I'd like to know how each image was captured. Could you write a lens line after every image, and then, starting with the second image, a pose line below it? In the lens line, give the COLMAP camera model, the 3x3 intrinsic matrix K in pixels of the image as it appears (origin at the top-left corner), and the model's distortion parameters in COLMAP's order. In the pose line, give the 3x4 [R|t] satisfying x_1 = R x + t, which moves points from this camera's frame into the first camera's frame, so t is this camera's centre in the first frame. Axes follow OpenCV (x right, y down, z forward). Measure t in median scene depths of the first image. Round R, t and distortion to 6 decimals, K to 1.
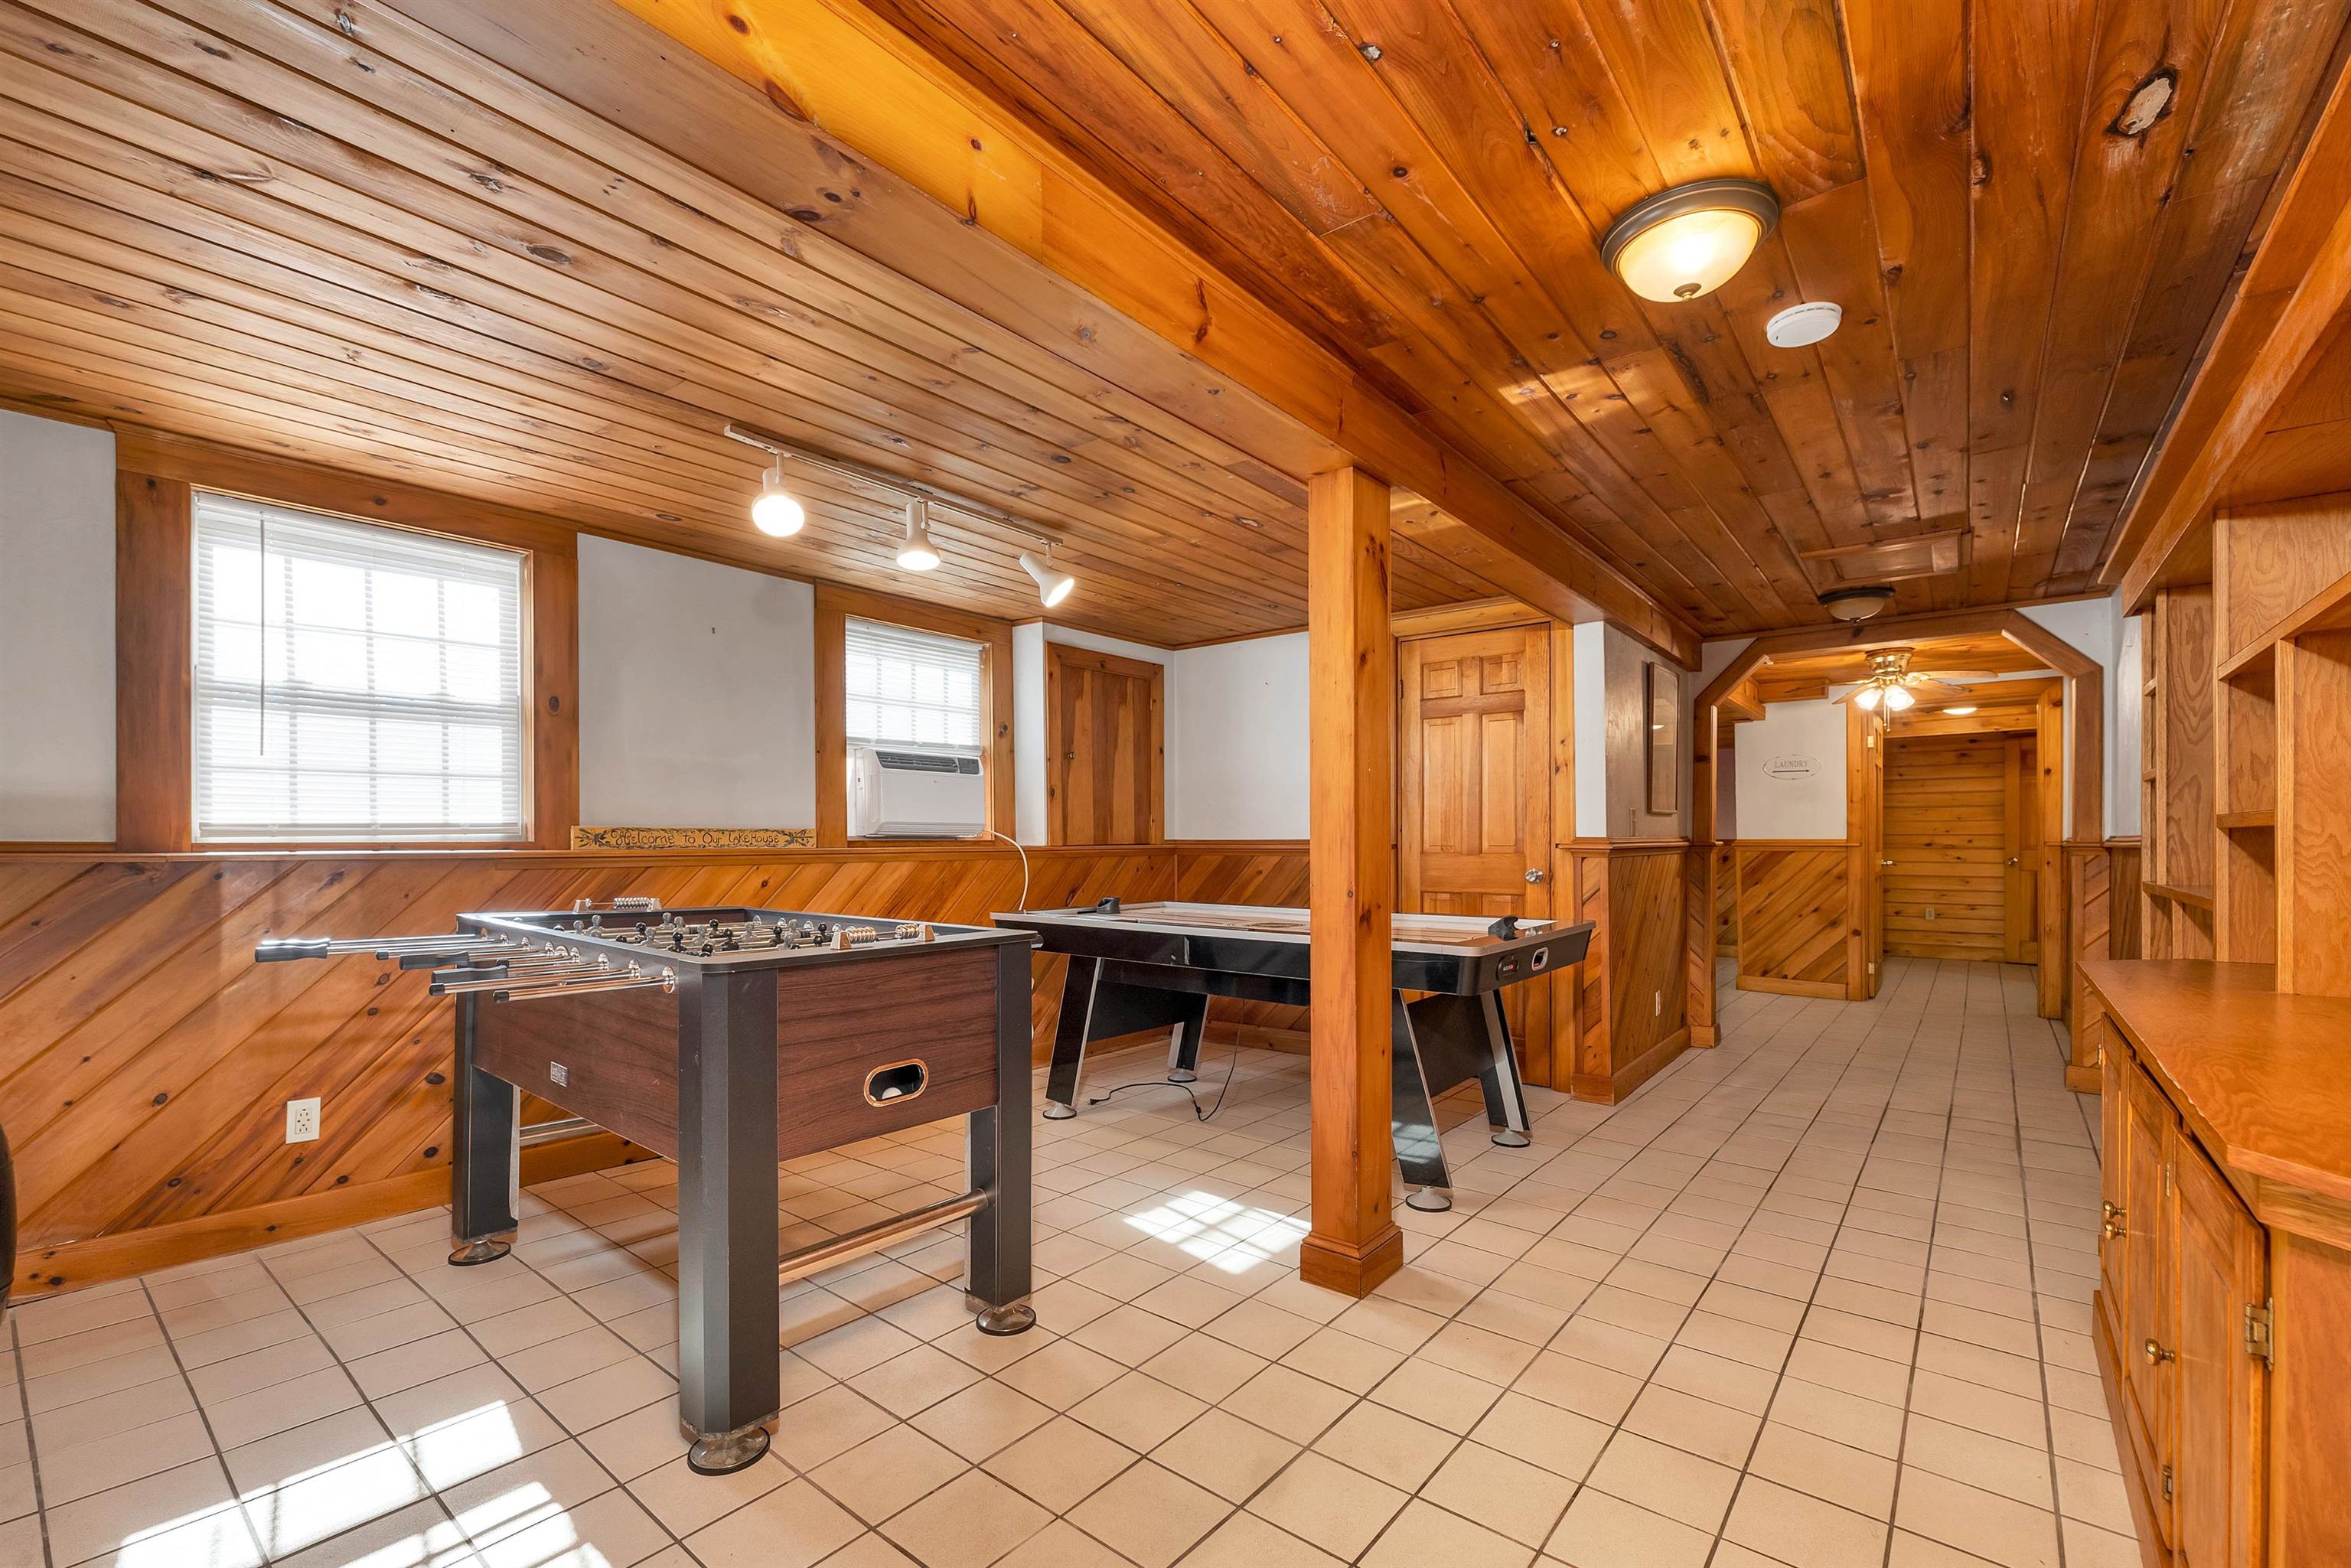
lens RADIAL K [[1000.4, 0, 1169.9], [0, 1000.4, 844.6], [0, 0, 1]] dist [-0.000170, -0.000081]
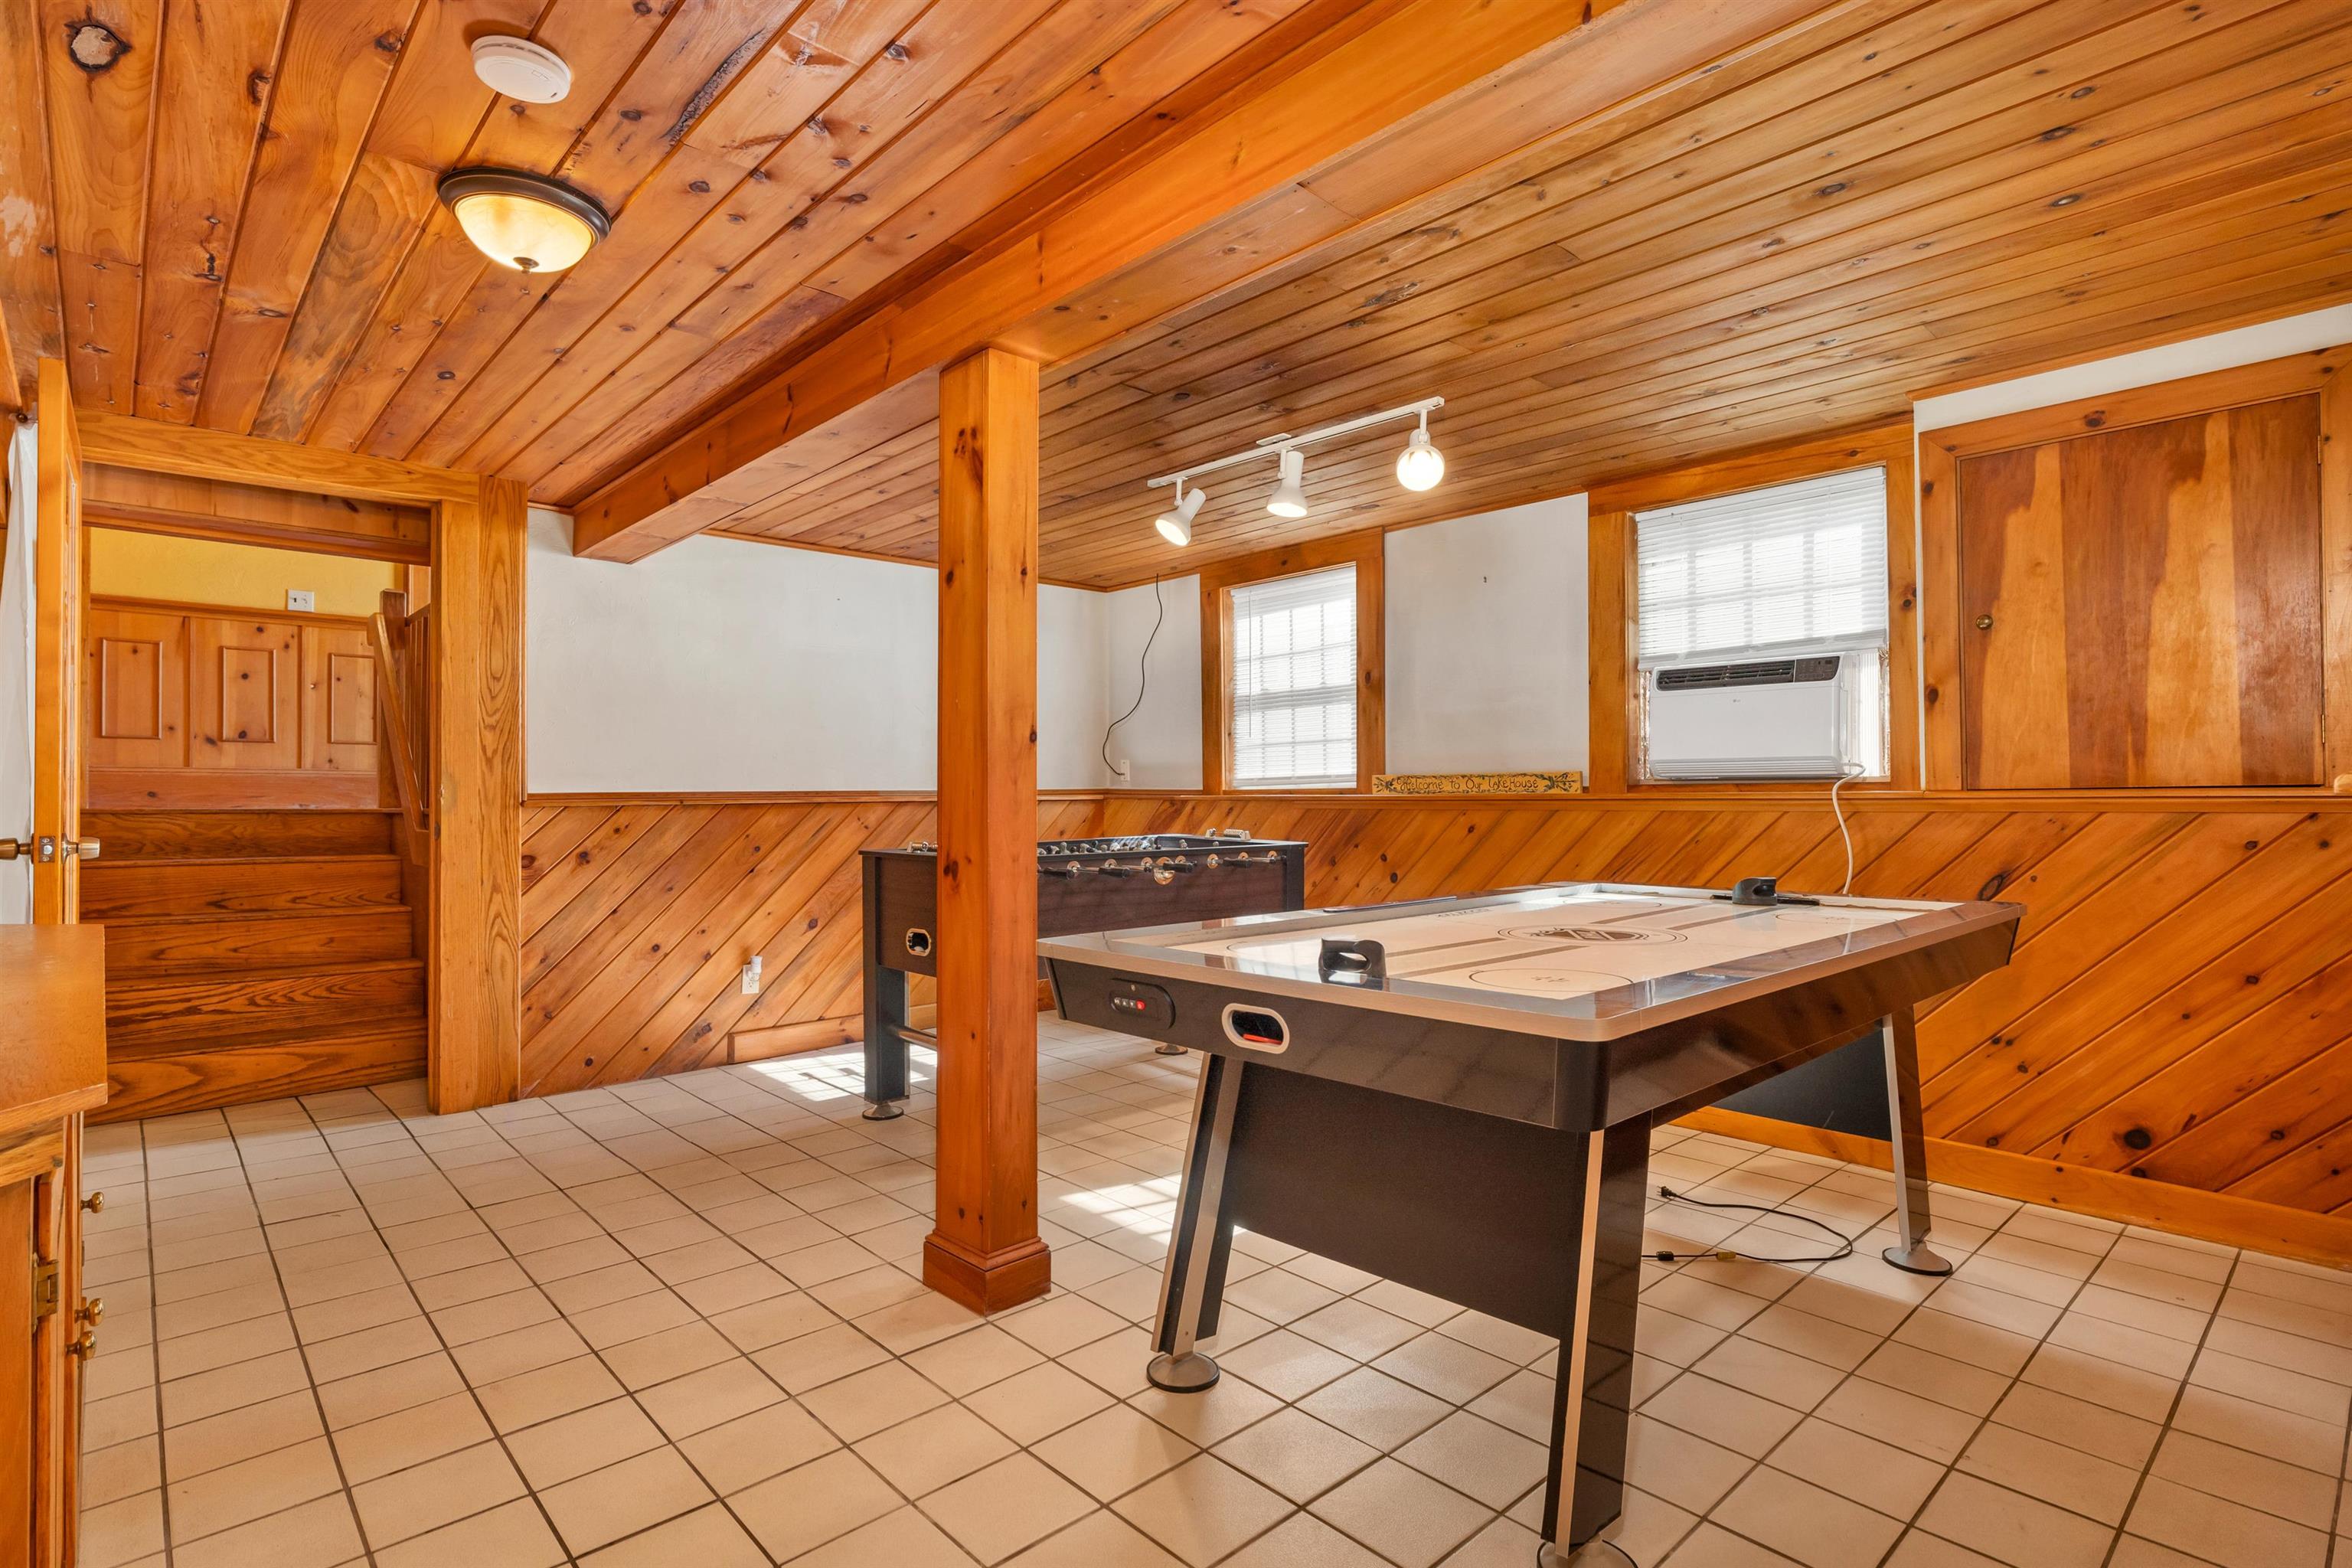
lens RADIAL K [[1148.4, 0, 1176.0], [0, 1148.4, 784.0], [0, 0, 1]] dist [-0.001333, -0.000133]
pose [[-0.141685, -0.010035, -0.989861, 0.762166], [0.000796, 0.999947, -0.010251, 0.005826], [0.989912, -0.002240, -0.141669, 0.871902]]
